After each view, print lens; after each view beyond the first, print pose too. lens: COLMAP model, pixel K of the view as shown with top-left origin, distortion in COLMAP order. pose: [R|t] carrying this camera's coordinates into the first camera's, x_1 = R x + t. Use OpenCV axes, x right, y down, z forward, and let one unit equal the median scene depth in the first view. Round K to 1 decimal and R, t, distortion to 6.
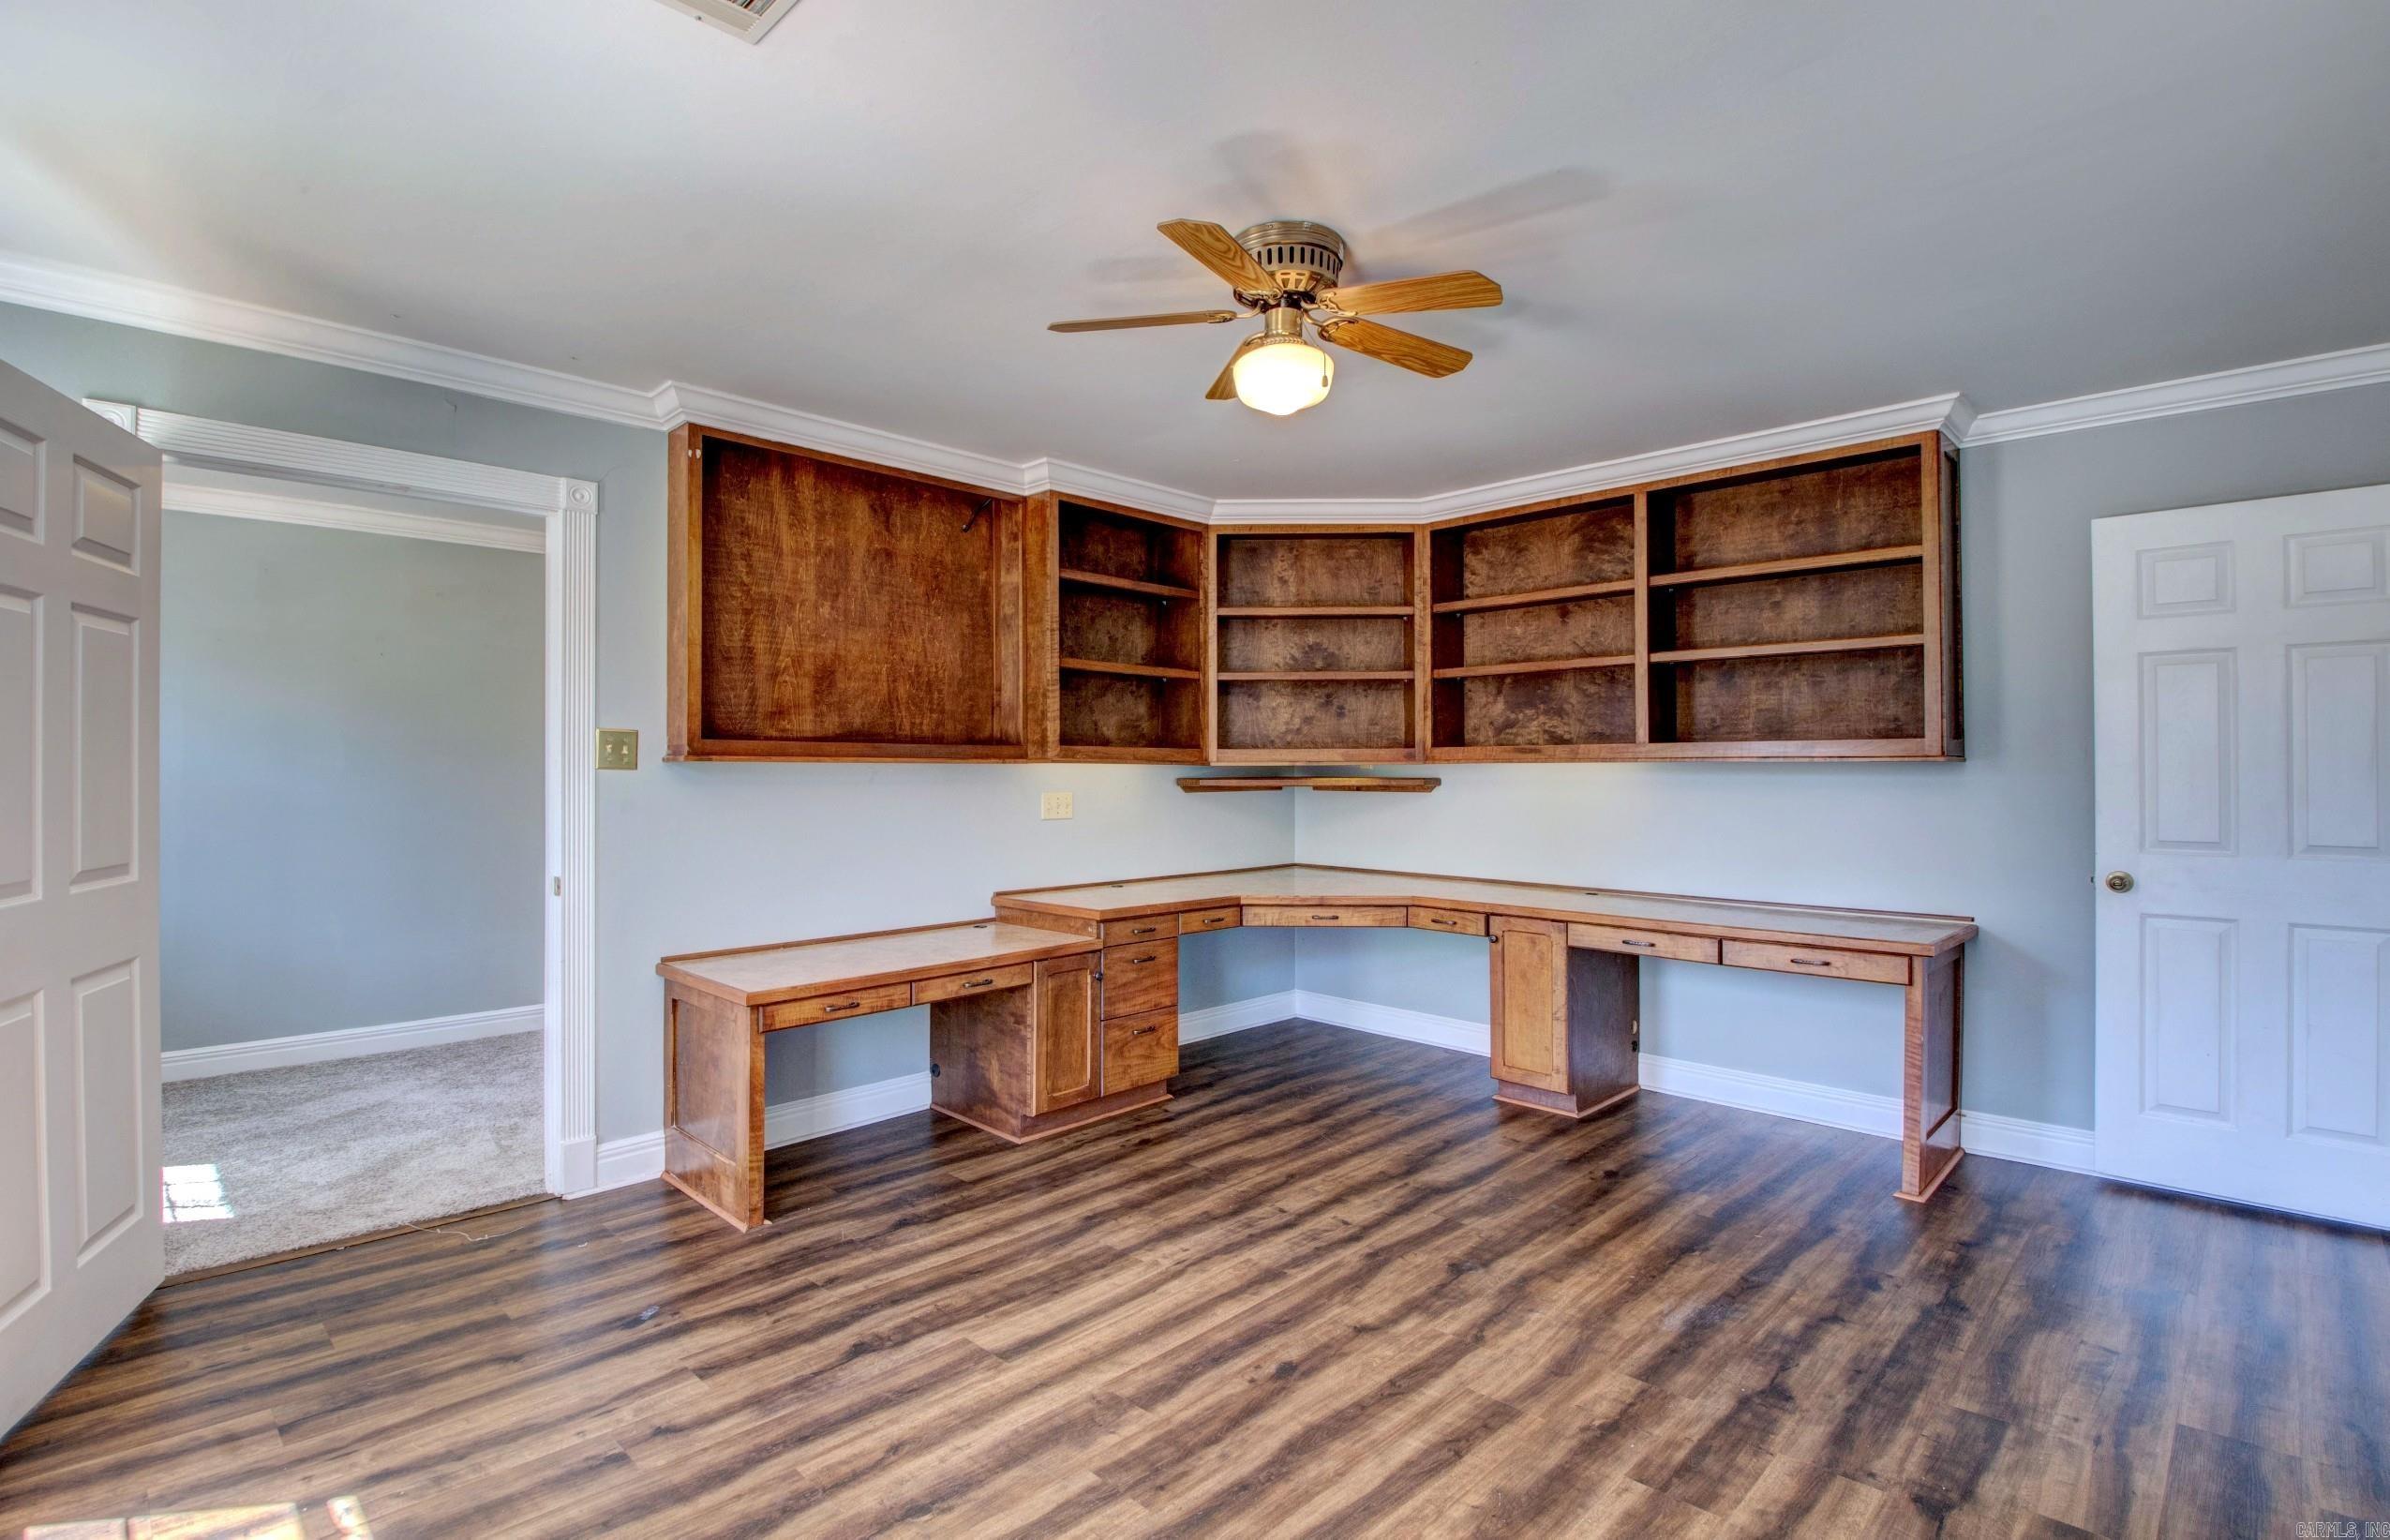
lens RADIAL K [[1114.8, 0, 1187.2], [0, 1114.8, 763.0], [0, 0, 1]] dist [0.027397, -0.033065]
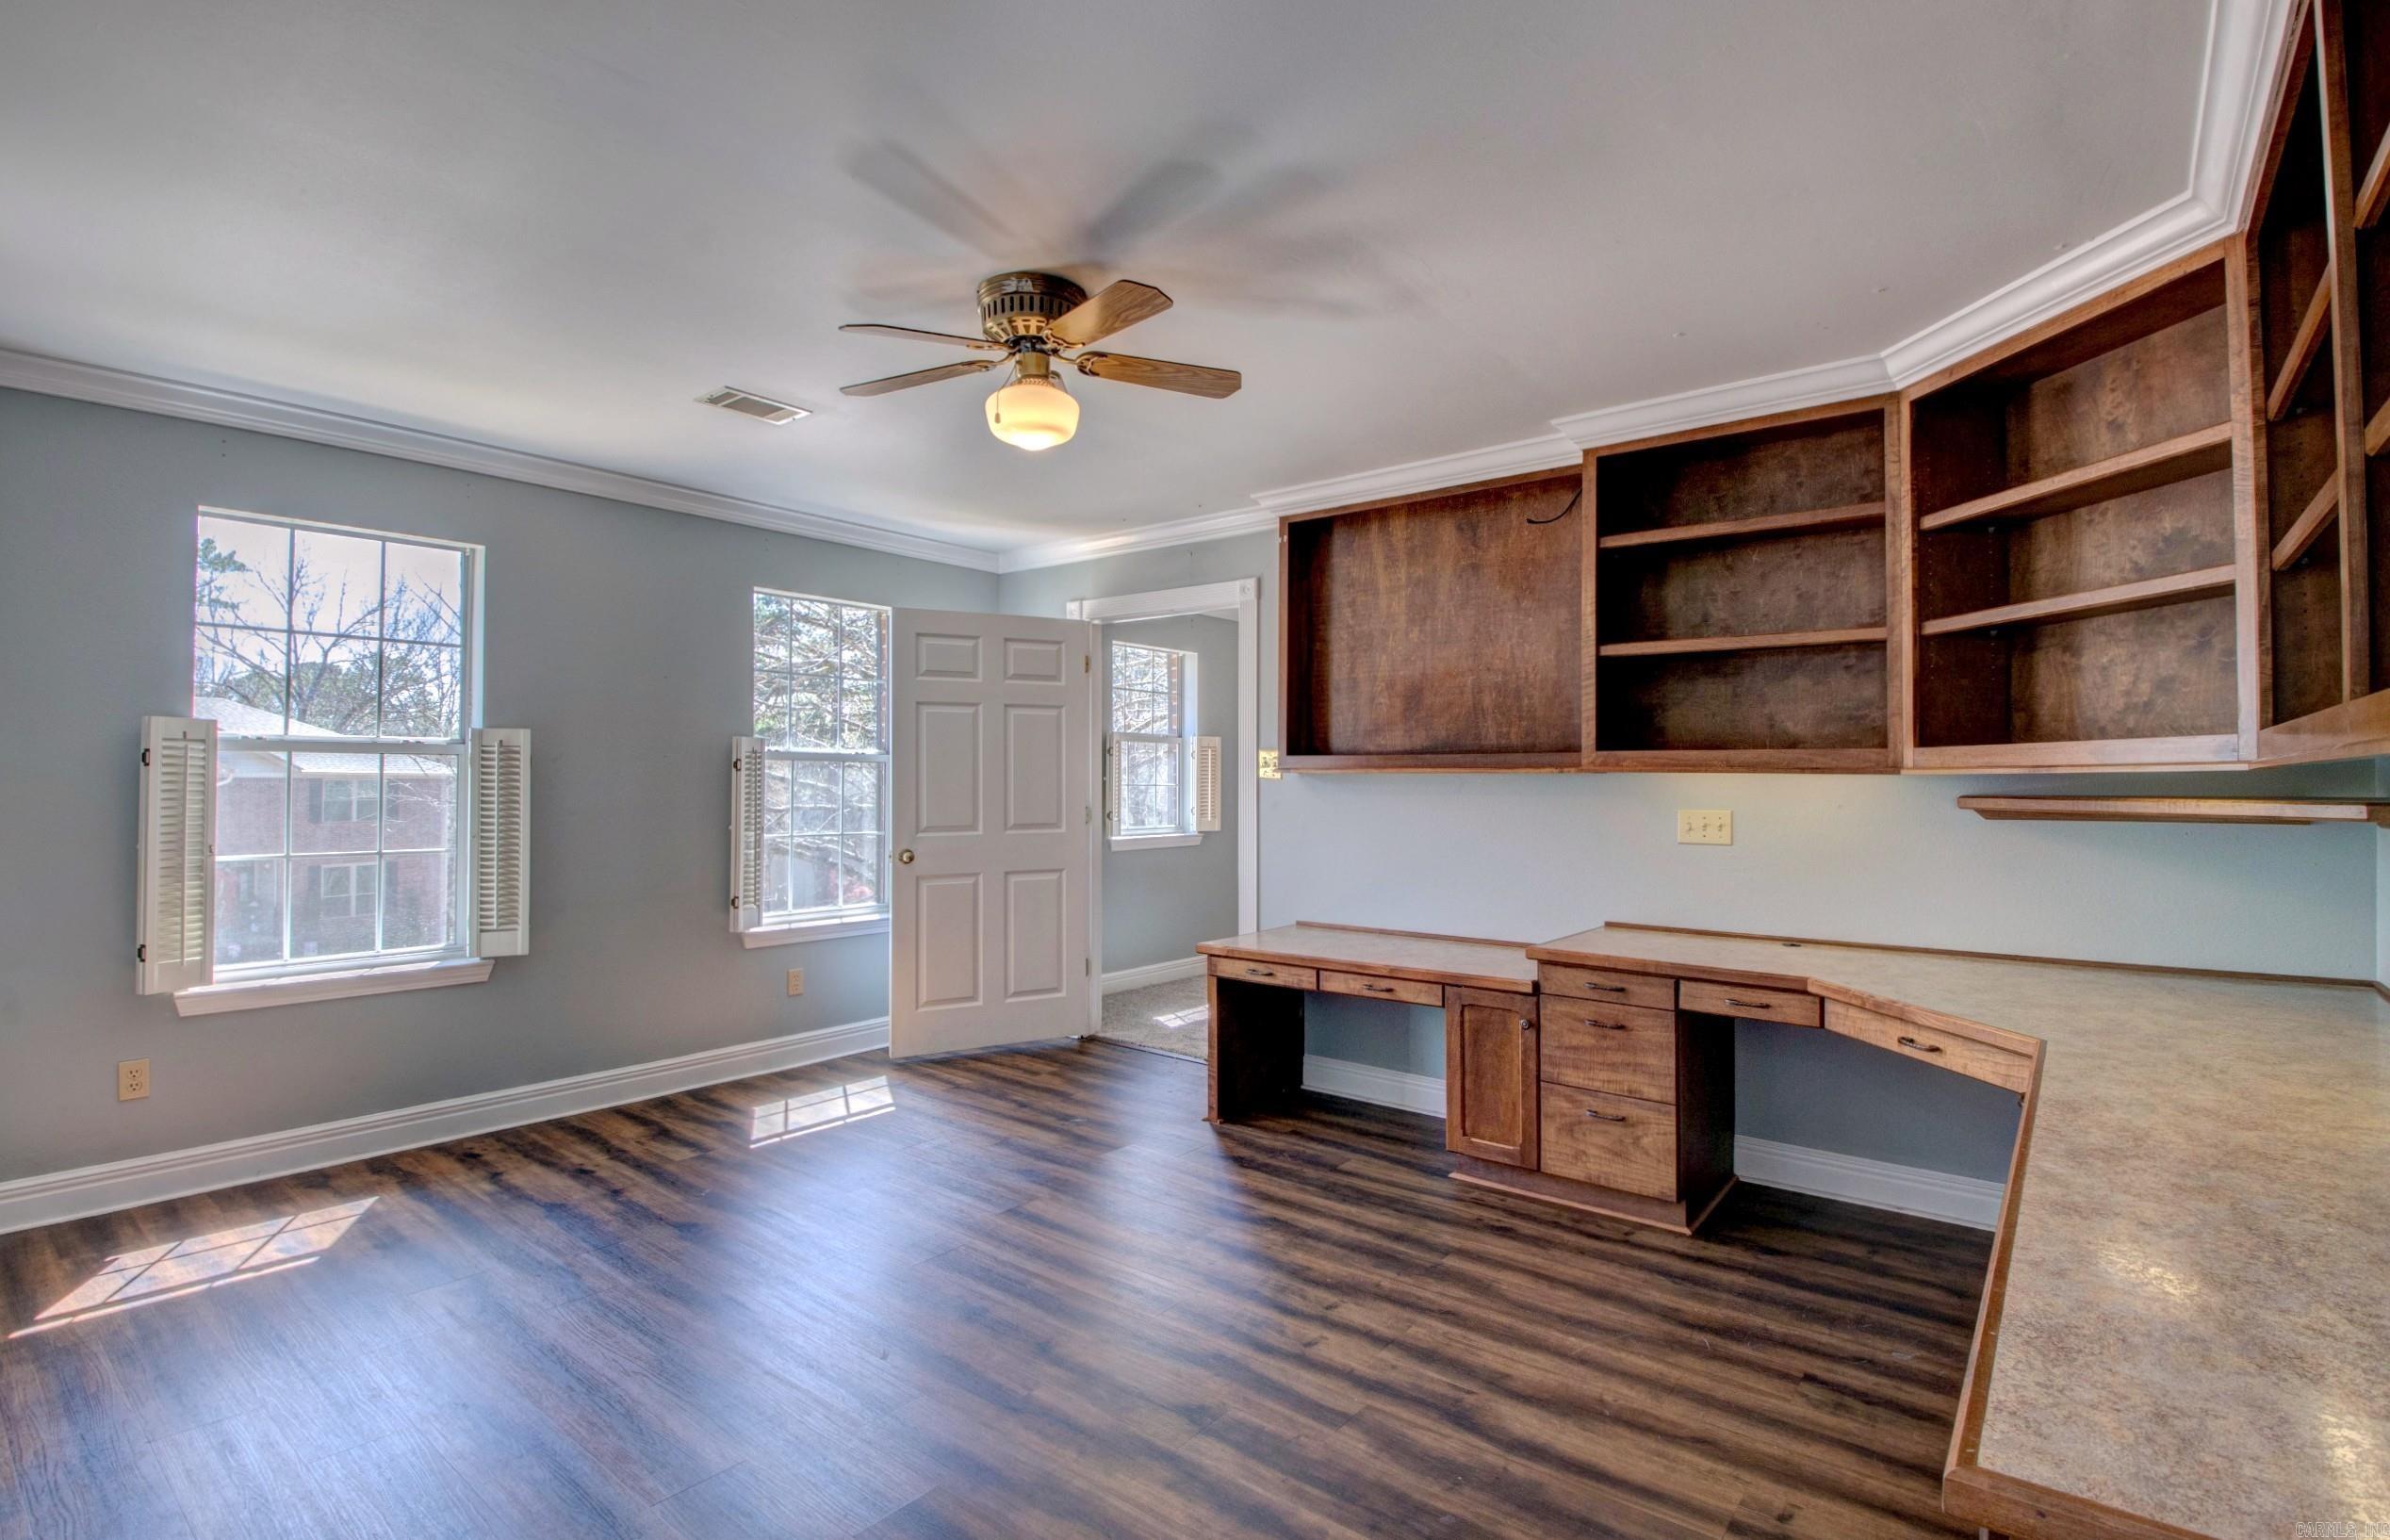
lens RADIAL K [[1114.8, 0, 1187.2], [0, 1114.8, 763.0], [0, 0, 1]] dist [0.027397, -0.033065]
pose [[0.100999, -0.014884, -0.994775, 0.757556], [0.001878, 0.999889, -0.014770, 0.005477], [0.994885, -0.000377, 0.101016, 0.673542]]
